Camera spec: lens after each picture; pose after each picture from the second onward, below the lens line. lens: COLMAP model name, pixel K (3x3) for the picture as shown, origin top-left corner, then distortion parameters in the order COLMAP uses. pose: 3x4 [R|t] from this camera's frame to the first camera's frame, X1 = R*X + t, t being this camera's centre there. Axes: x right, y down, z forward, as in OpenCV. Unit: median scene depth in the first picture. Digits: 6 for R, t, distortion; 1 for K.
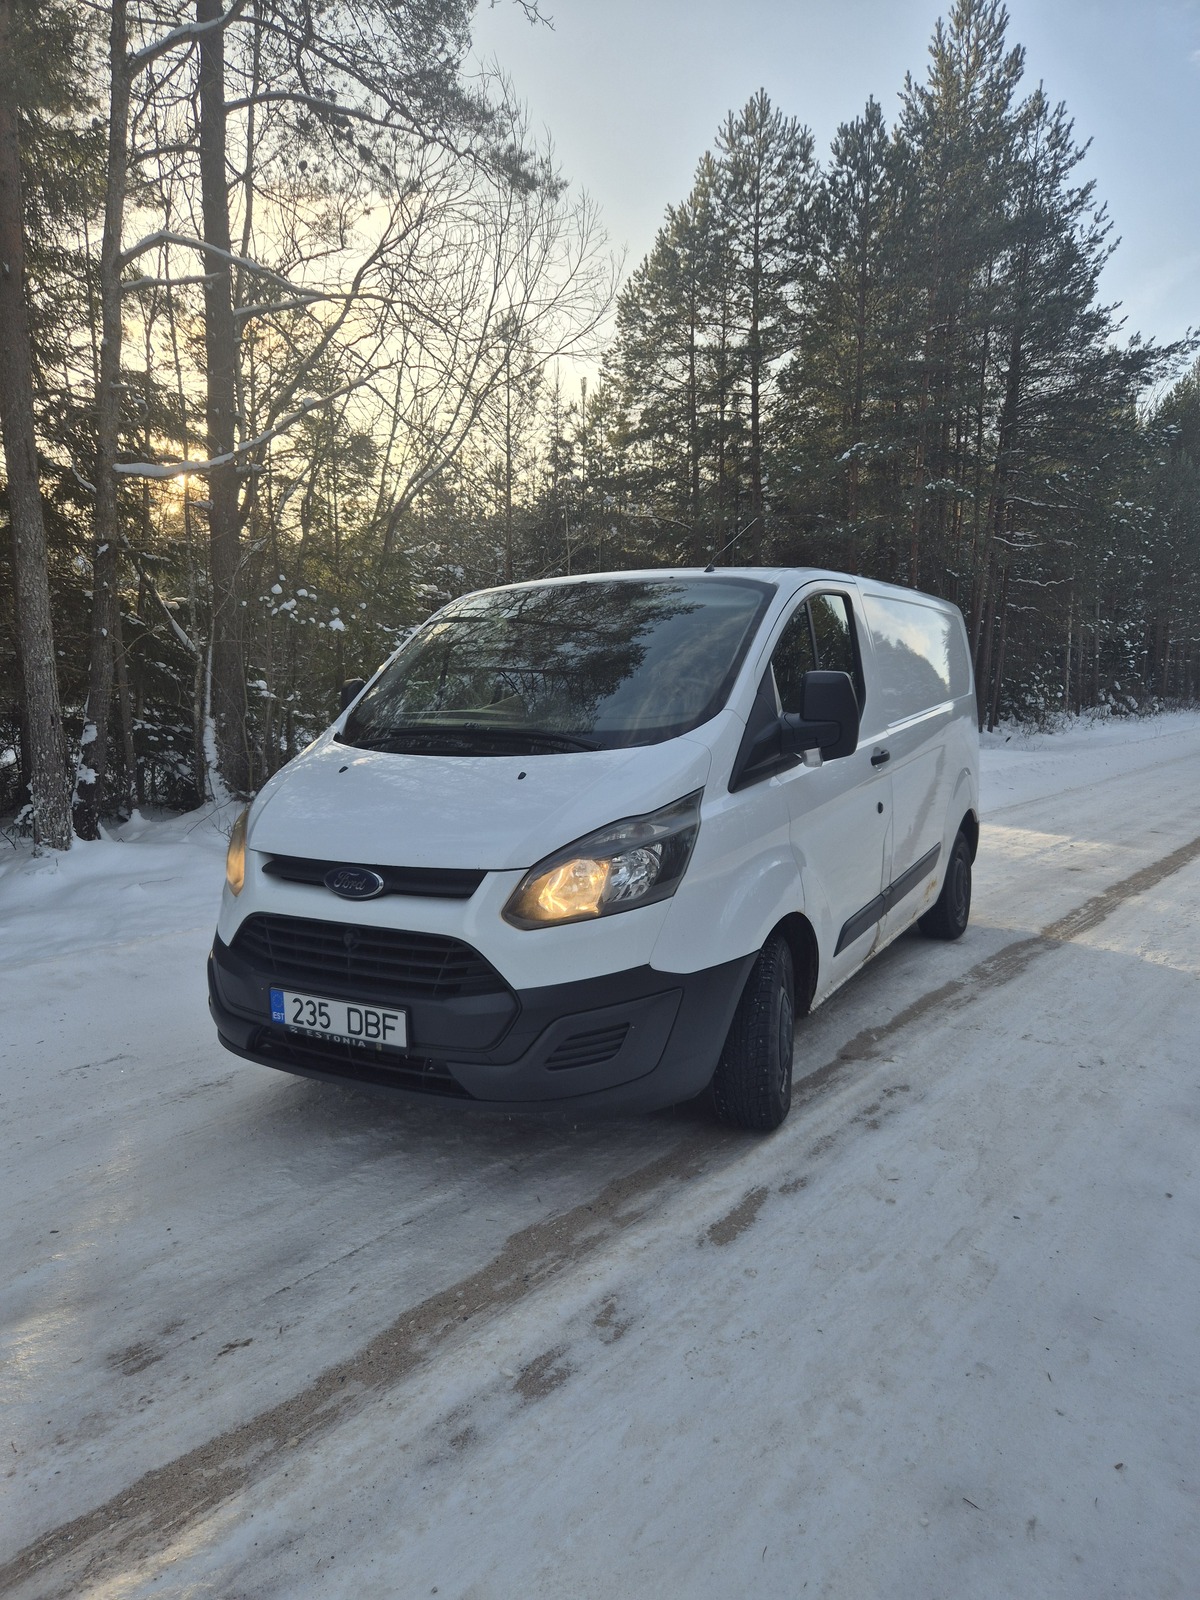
lens RADIAL K [[1055.2, 0, 599.7], [0, 1055.2, 810.4], [0, 0, 1]] dist [0.081333, -0.068741]
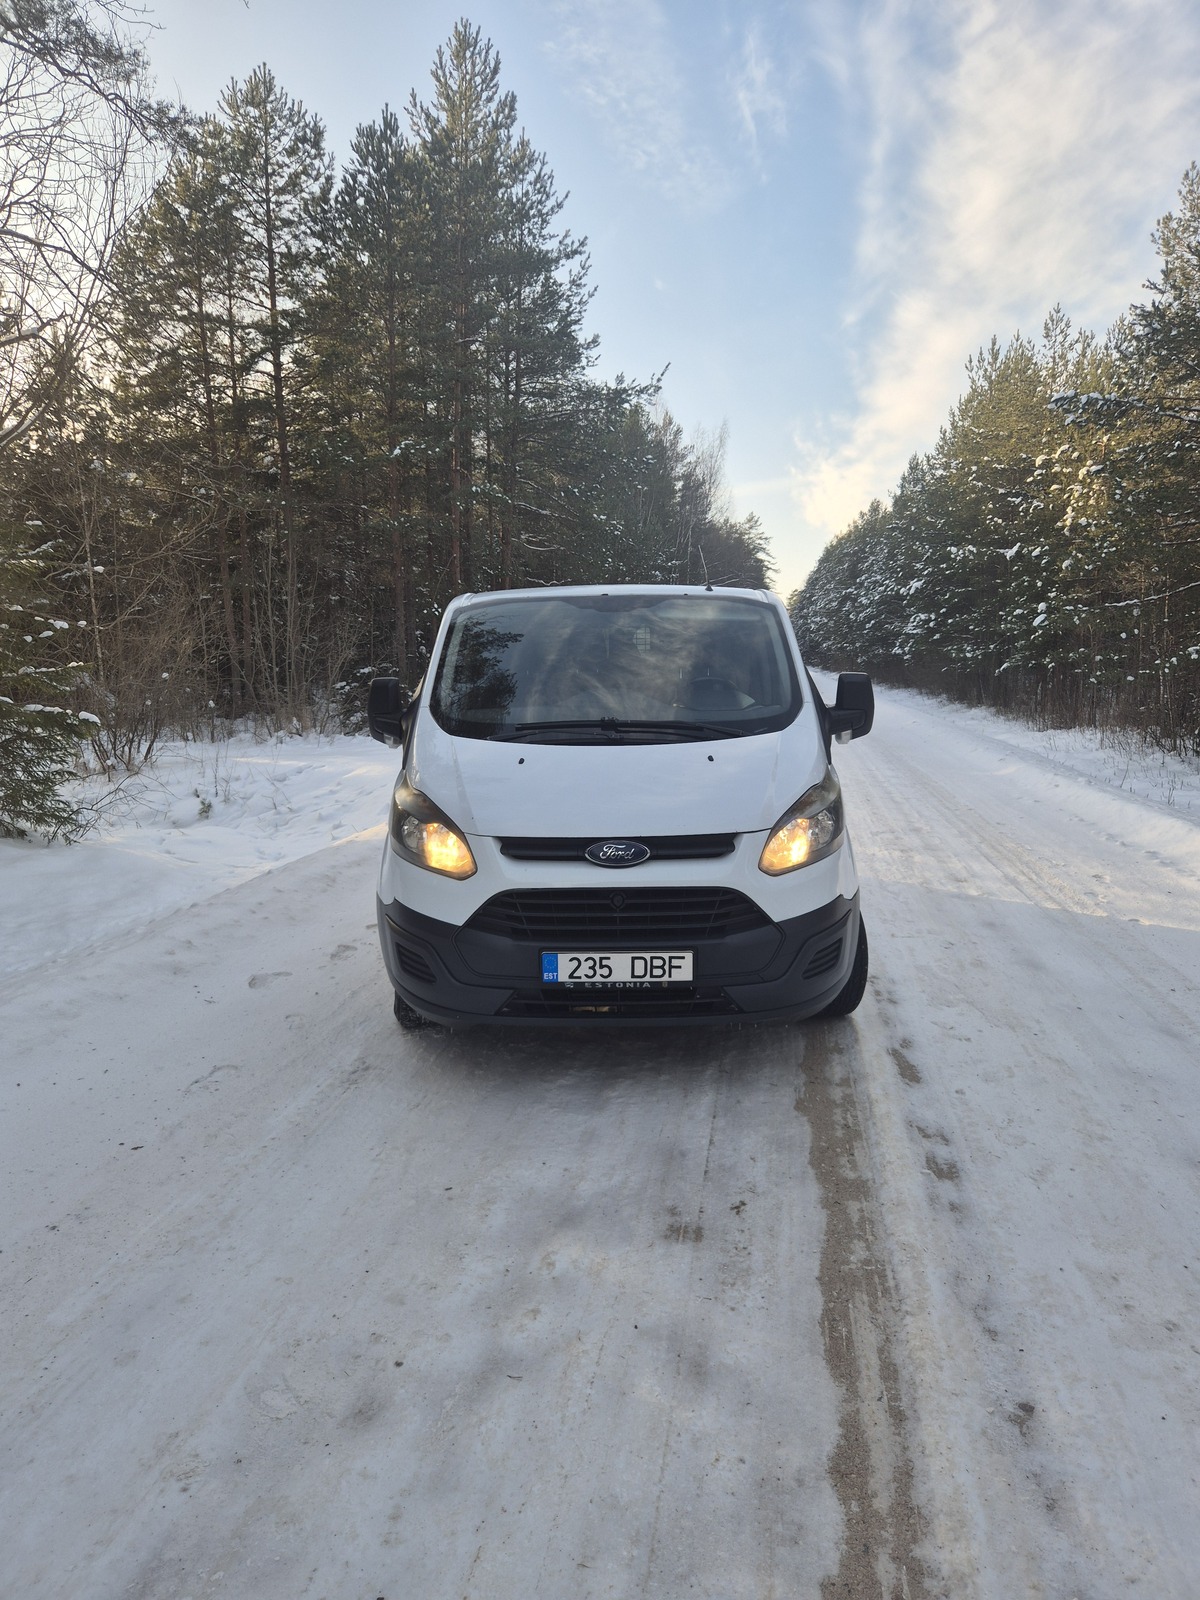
lens RADIAL K [[1067.3, 0, 600.0], [0, 1067.3, 800.0], [0, 0, 1]] dist [0.070324, -0.063364]
pose [[0.868263, -0.057159, 0.492801, -0.773464], [0.054891, 0.998310, 0.019080, -0.014252], [-0.493059, 0.010484, 0.869933, -0.027975]]
